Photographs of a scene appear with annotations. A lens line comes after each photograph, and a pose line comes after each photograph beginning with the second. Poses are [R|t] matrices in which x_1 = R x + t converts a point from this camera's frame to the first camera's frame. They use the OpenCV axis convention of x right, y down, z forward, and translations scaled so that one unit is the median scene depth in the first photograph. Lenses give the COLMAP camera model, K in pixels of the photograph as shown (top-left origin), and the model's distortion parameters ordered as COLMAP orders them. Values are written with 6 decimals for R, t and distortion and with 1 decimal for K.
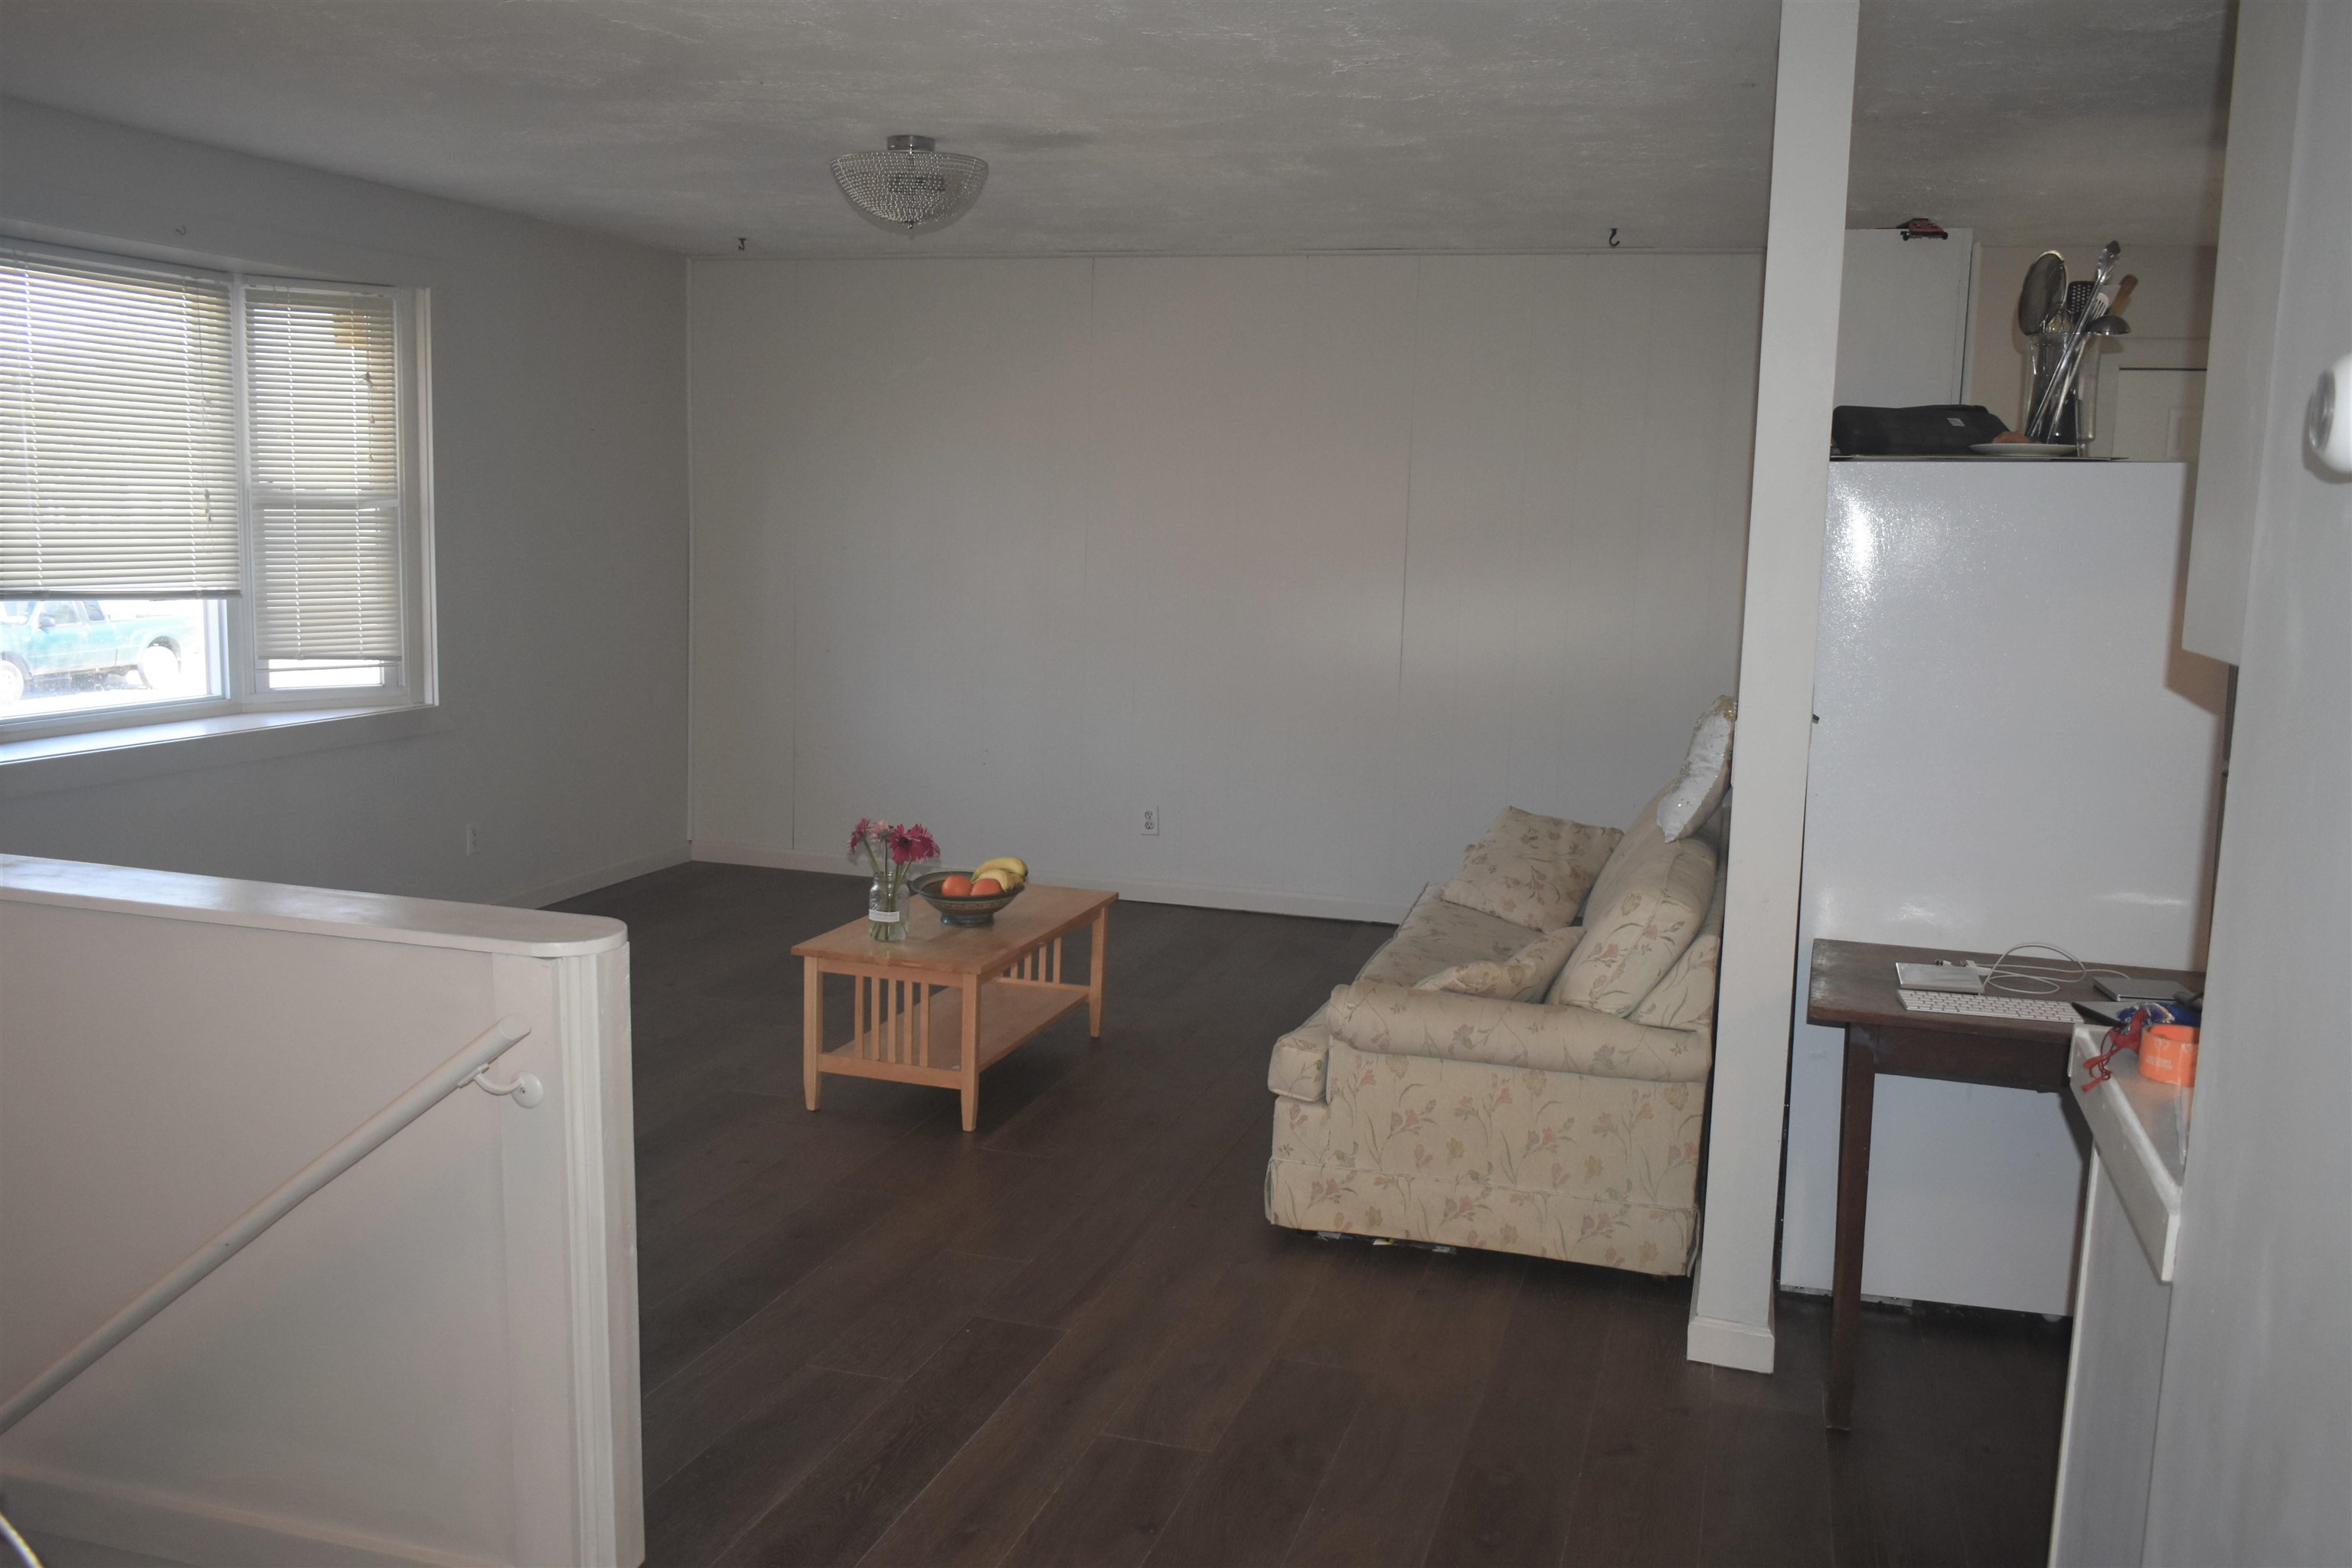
lens RADIAL K [[2026.7, 0, 1176.0], [0, 2026.7, 784.0], [0, 0, 1]] dist [0.001304, 0.002138]
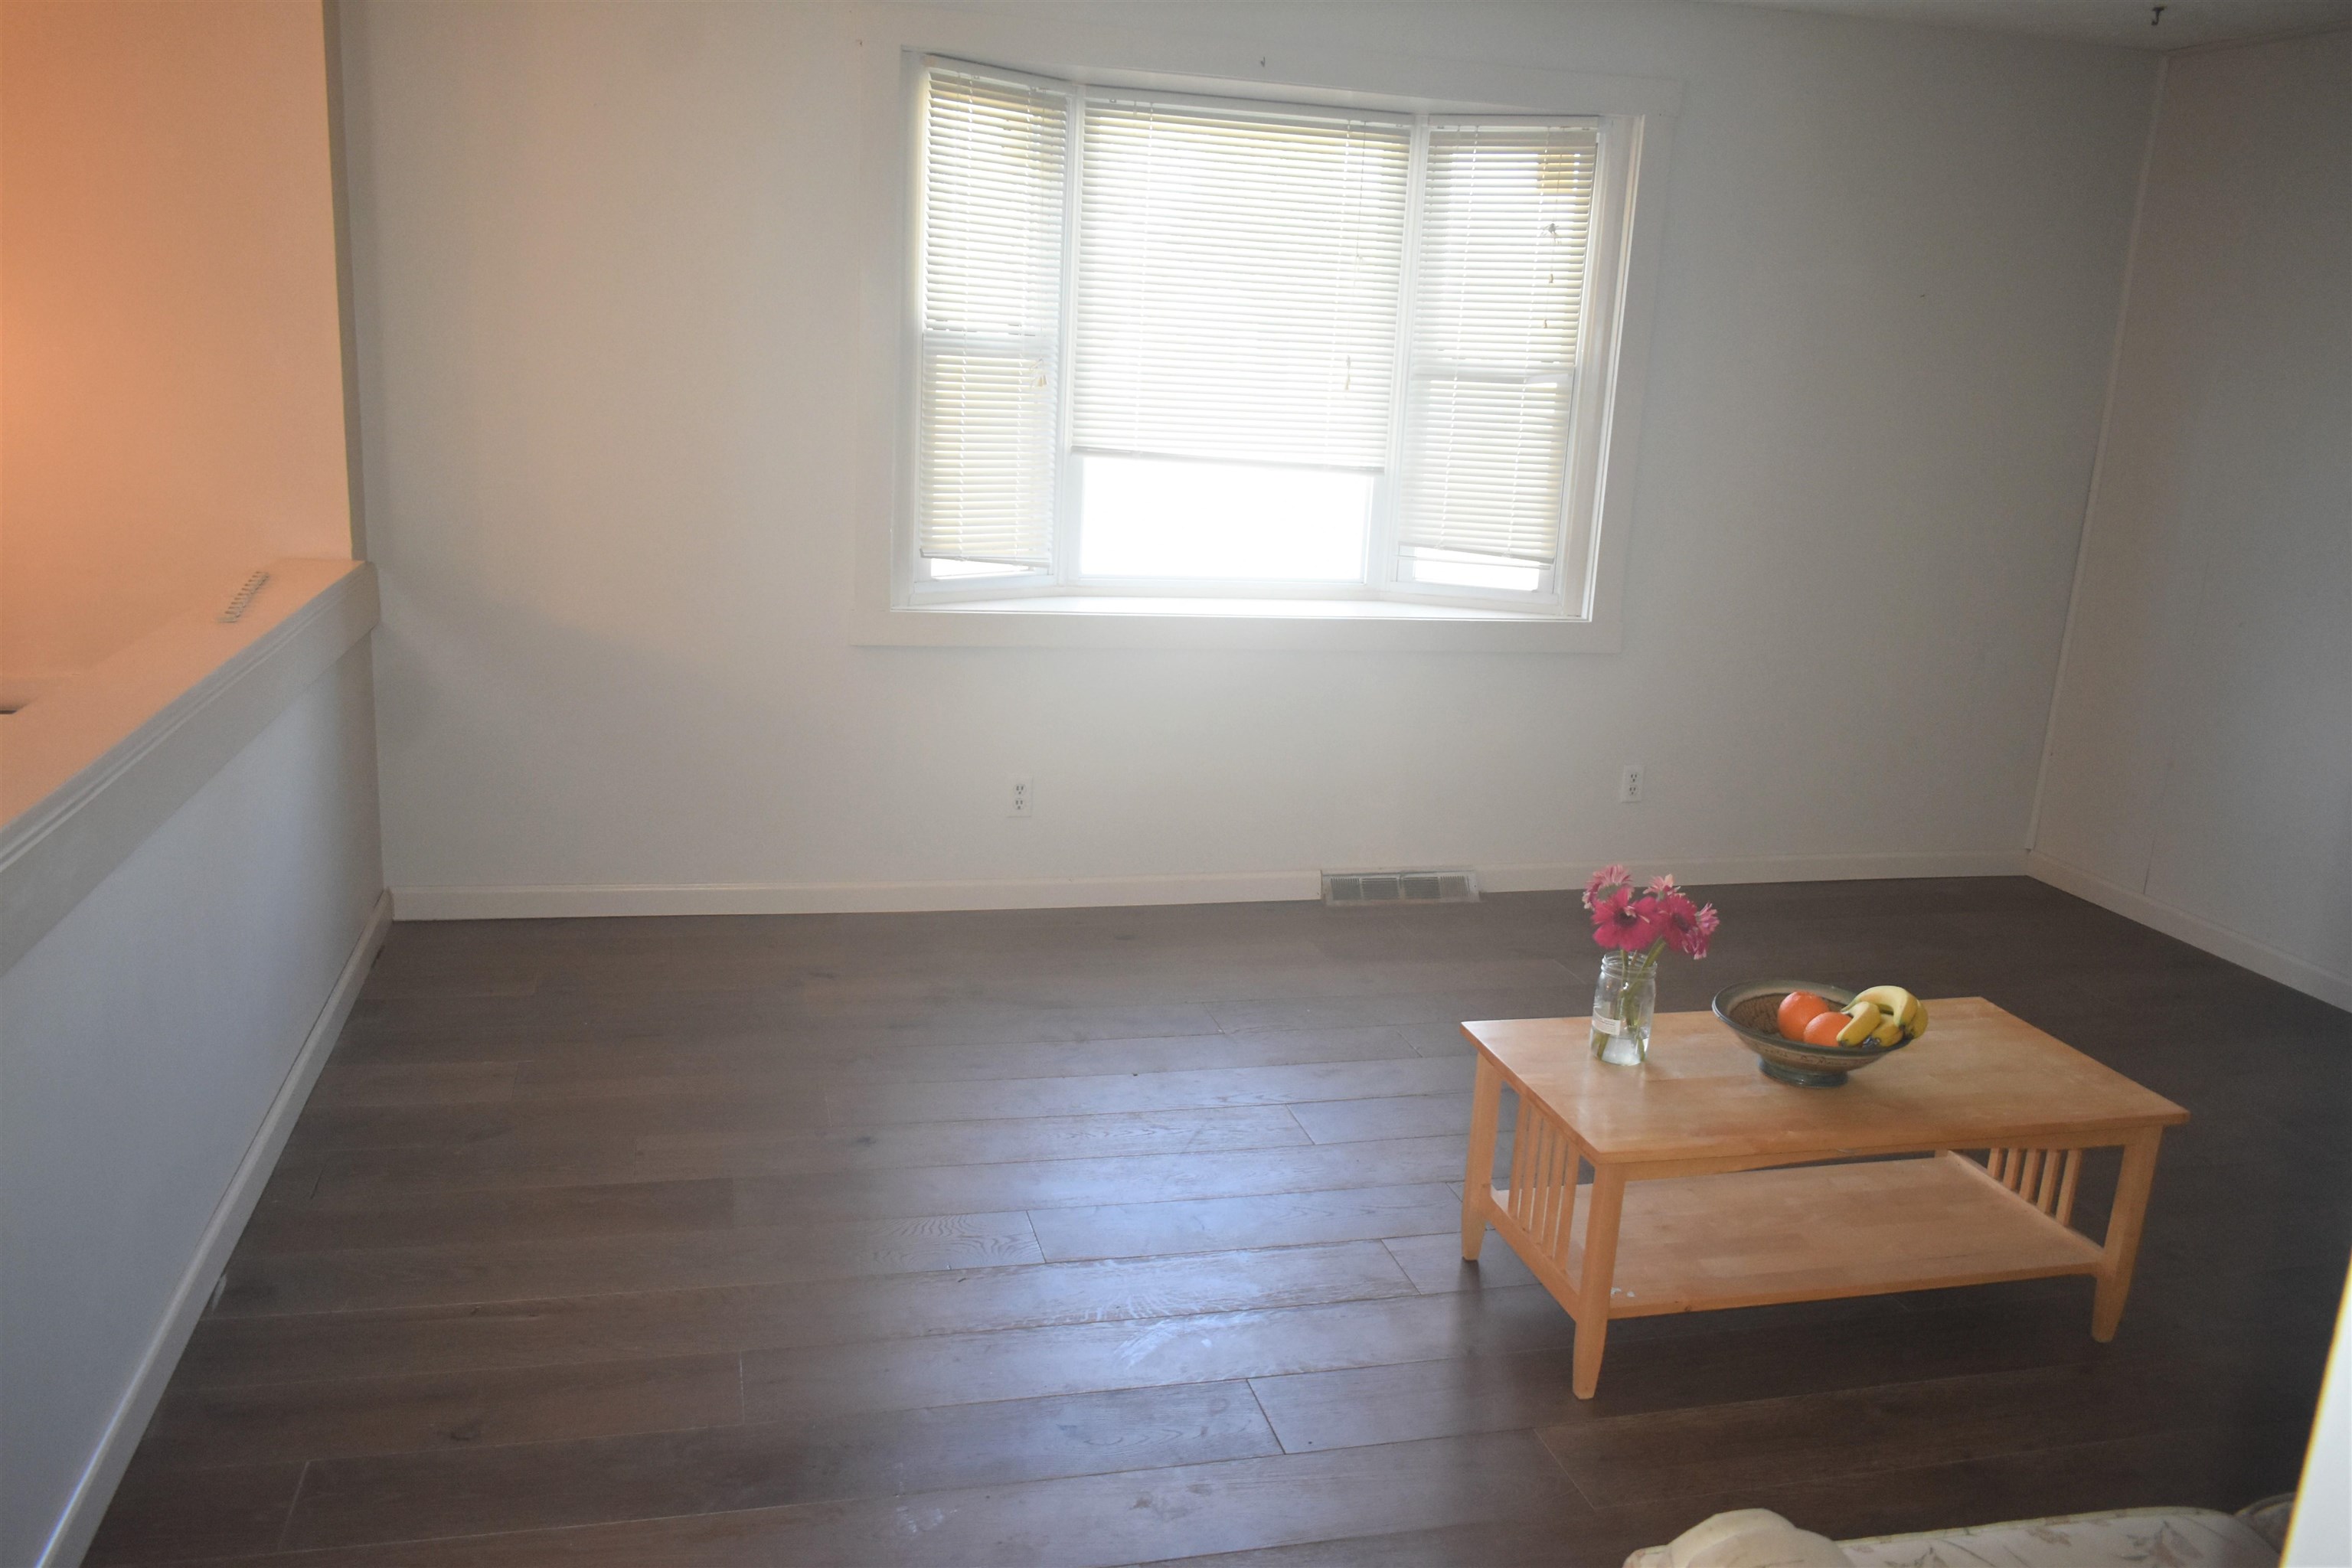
lens RADIAL K [[1773.8, 0, 1176.0], [0, 1773.8, 784.0], [0, 0, 1]] dist [-0.002796, 0.001454]
pose [[0.534244, 0.194723, -0.822597, 0.178305], [-0.153607, 0.979269, 0.132048, -0.045589], [0.831257, 0.055811, 0.553080, 0.470423]]
